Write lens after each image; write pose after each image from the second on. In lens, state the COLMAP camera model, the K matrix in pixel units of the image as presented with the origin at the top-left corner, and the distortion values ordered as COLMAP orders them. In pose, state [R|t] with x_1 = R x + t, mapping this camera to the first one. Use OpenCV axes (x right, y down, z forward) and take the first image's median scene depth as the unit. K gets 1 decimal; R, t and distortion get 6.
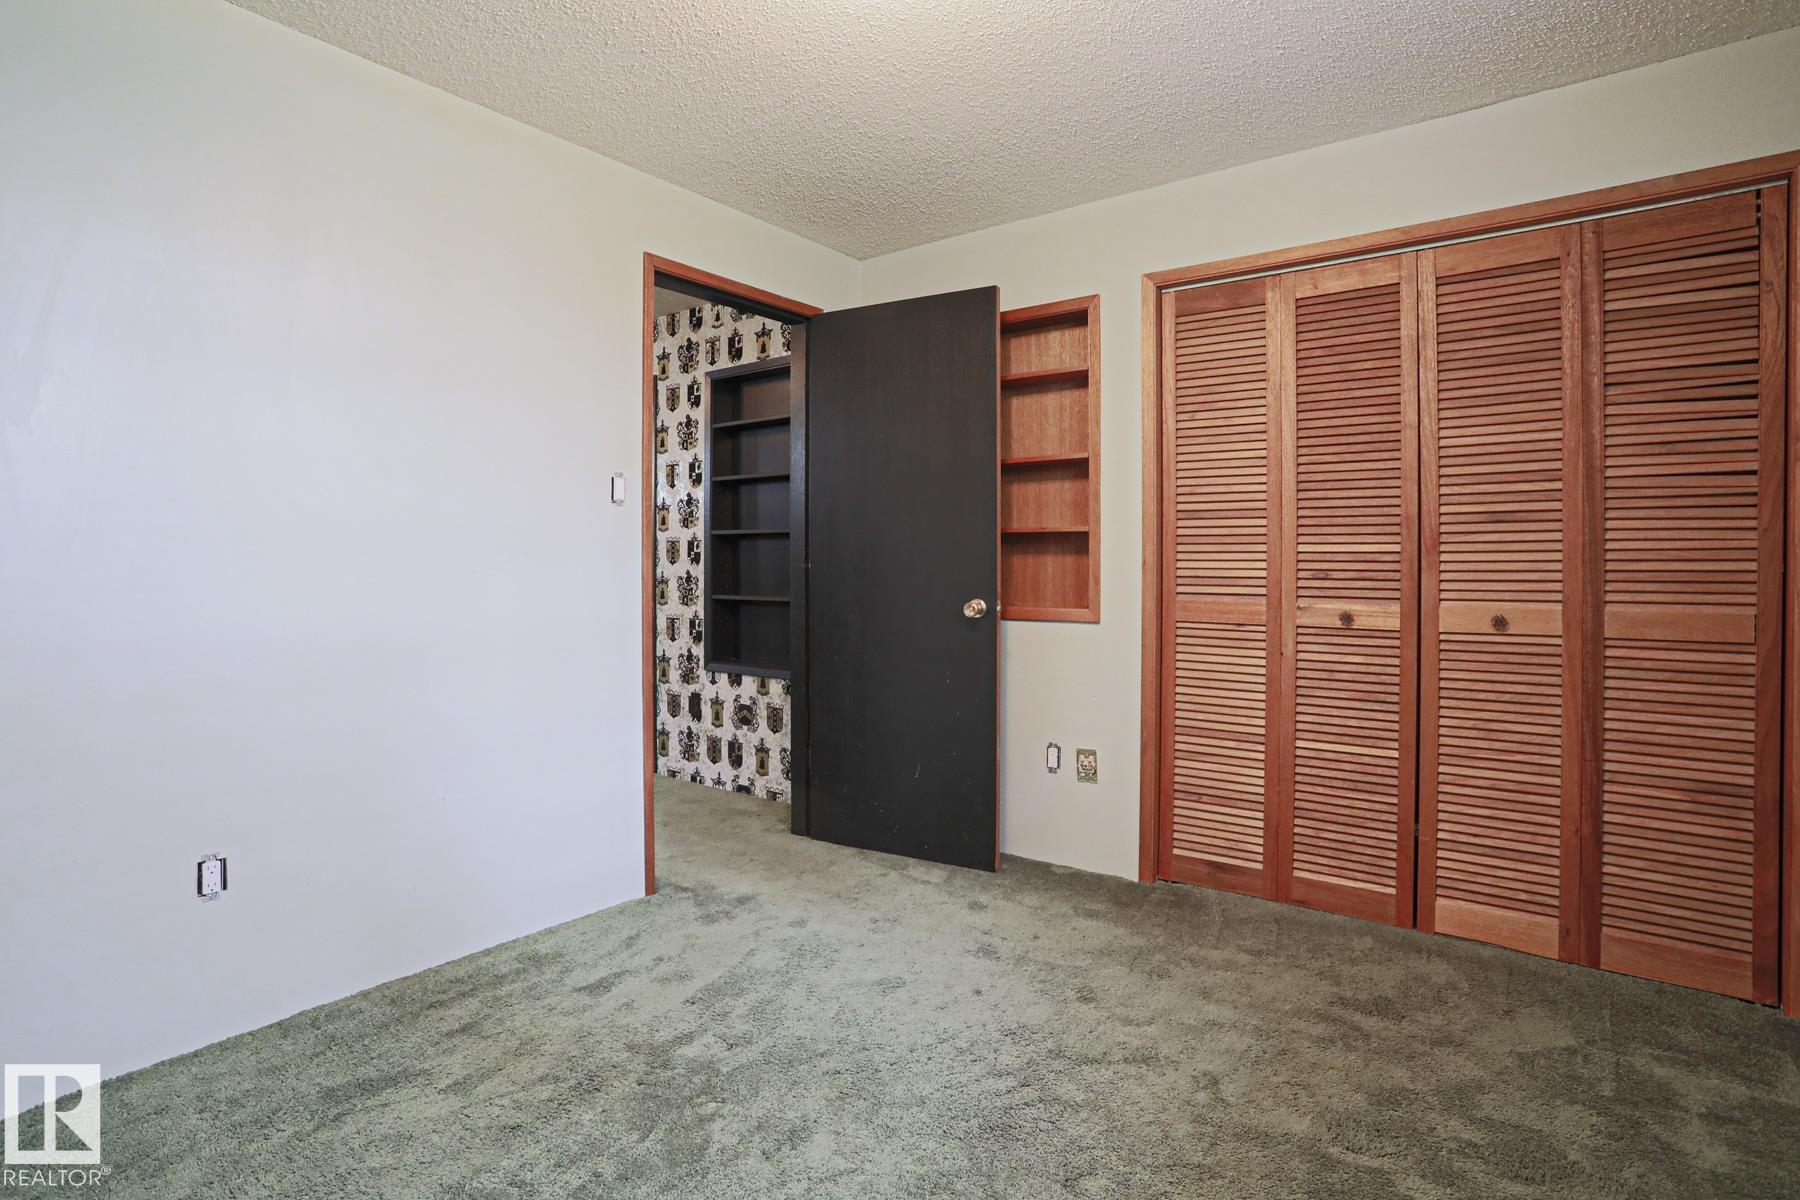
lens RADIAL K [[940.2, 0, 897.0], [0, 940.2, 556.9], [0, 0, 1]] dist [-0.066507, 0.036674]
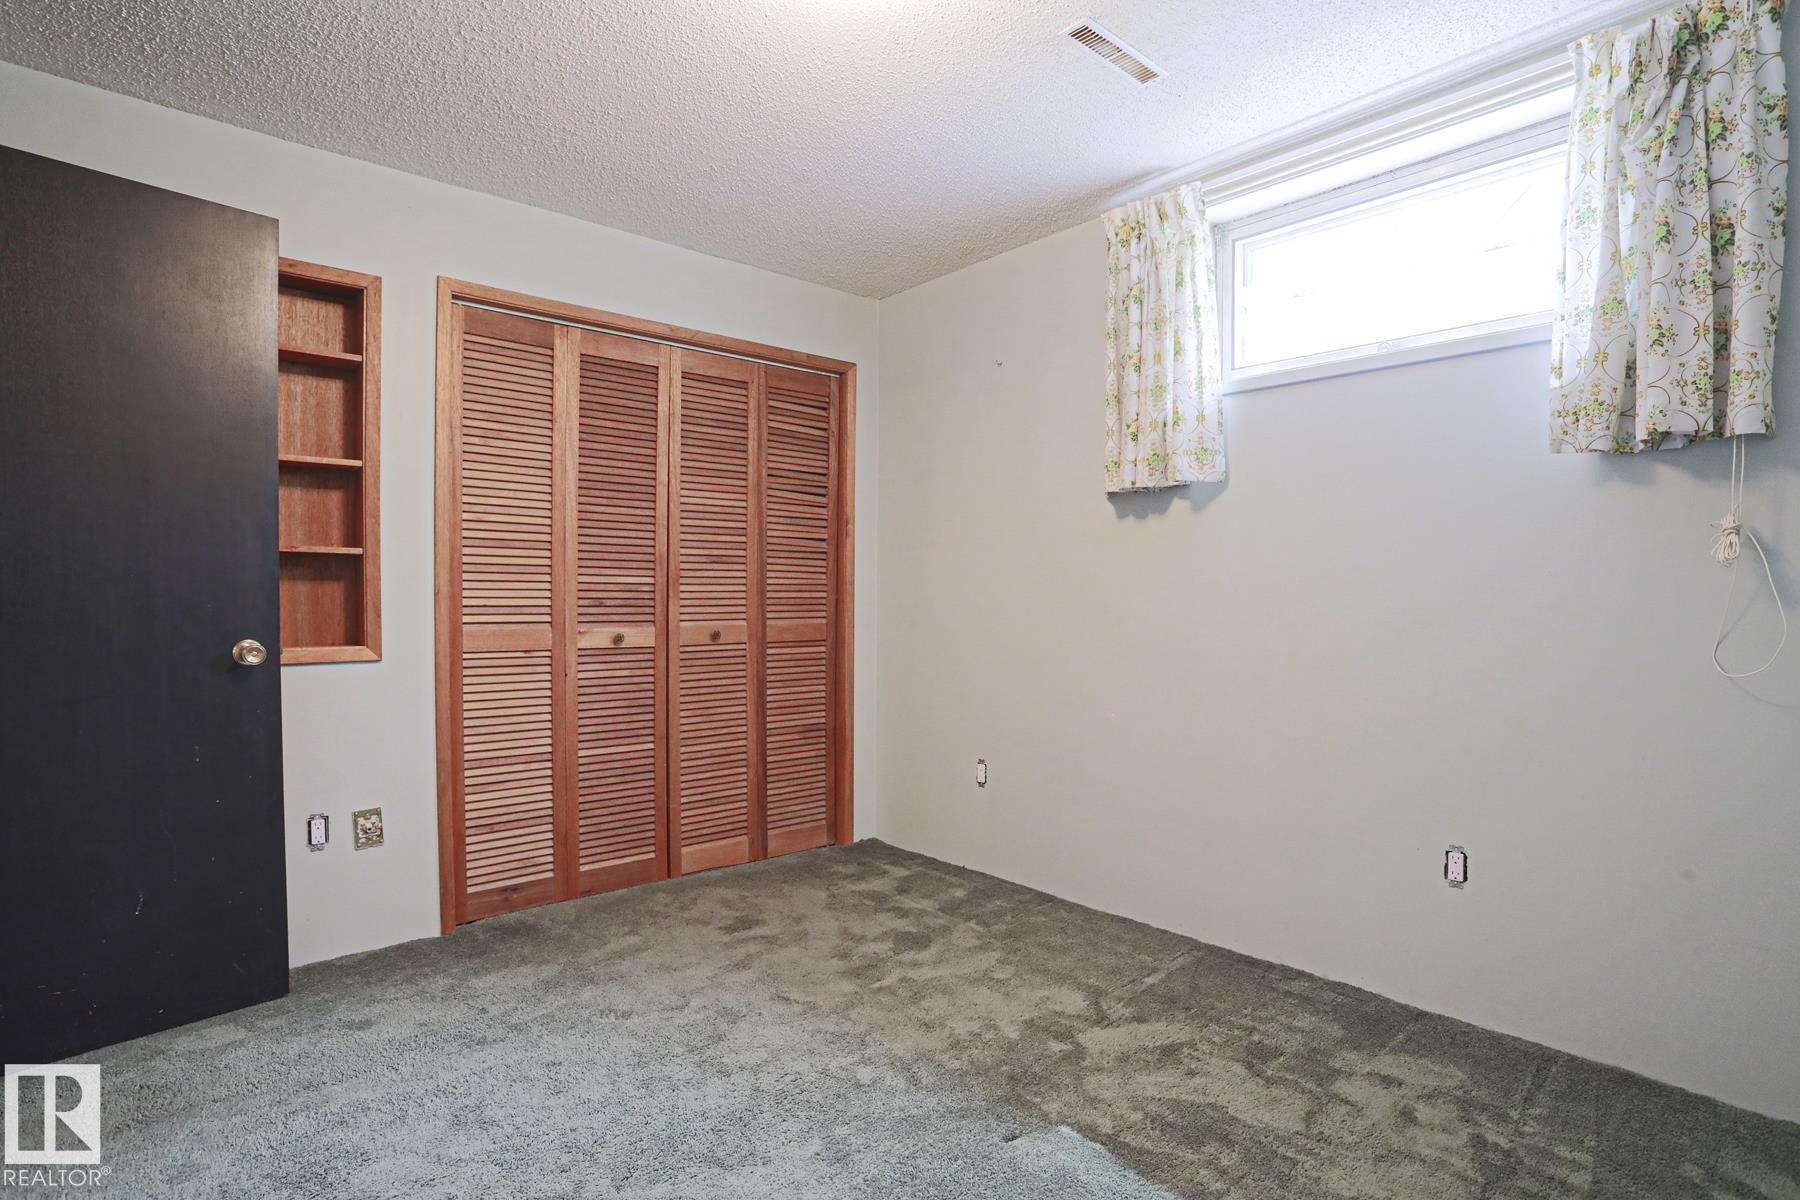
lens RADIAL K [[934.6, 0, 900.7], [0, 934.6, 619.8], [0, 0, 1]] dist [-0.003964, 0.000337]
pose [[0.199901, -0.027059, 0.979442, -0.625434], [-0.008522, 0.999533, 0.029353, 0.003708], [-0.979779, -0.014214, 0.199577, 0.418901]]
